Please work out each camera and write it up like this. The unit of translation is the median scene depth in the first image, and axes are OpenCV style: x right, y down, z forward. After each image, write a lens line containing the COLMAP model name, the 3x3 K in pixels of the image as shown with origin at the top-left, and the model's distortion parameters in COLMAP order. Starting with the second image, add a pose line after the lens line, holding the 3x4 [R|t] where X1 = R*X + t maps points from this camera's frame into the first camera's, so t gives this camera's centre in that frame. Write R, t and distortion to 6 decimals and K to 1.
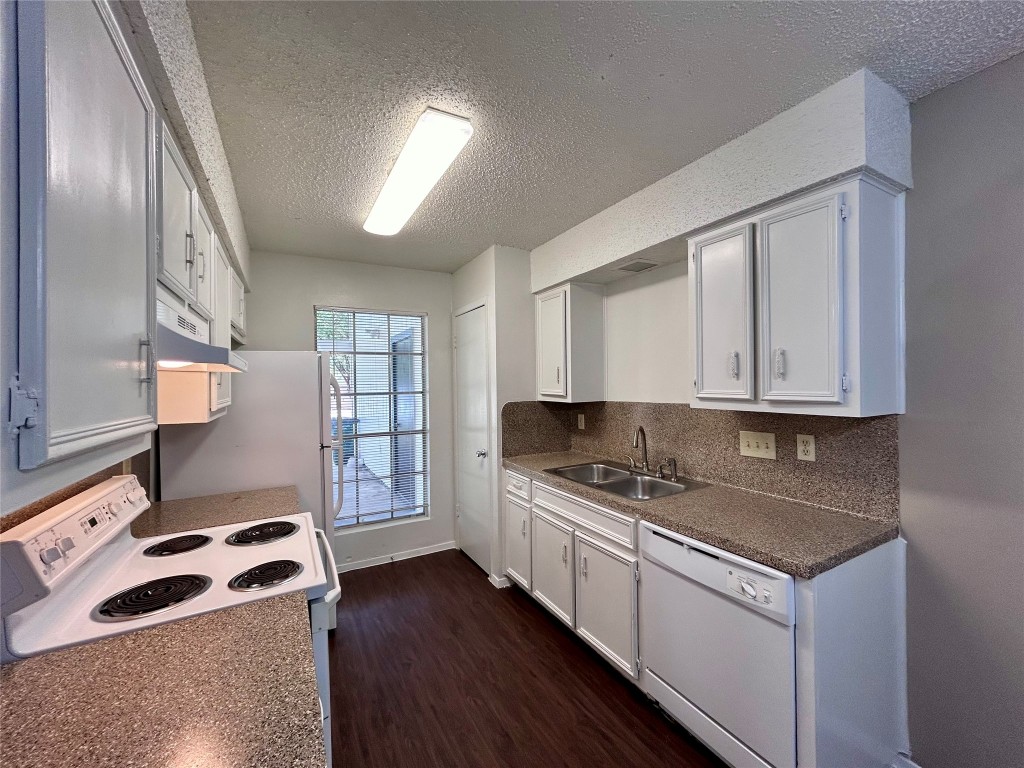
lens RADIAL K [[412.3, 0, 515.1], [0, 412.3, 384.2], [0, 0, 1]] dist [0.001597, 0.000468]
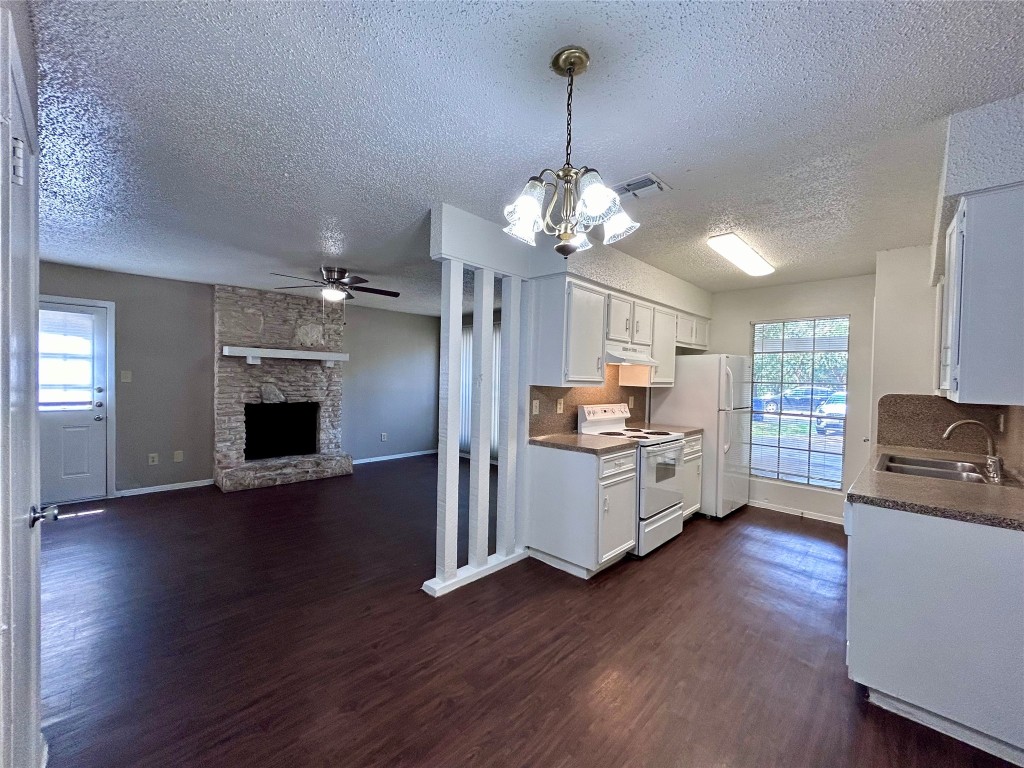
lens RADIAL K [[412.3, 0, 515.1], [0, 412.3, 384.2], [0, 0, 1]] dist [0.001597, 0.000468]
pose [[0.282672, 0.037071, -0.958500, 0.759239], [-0.023852, 0.999216, 0.031612, 0.007452], [0.958920, 0.013926, 0.283335, -0.243310]]
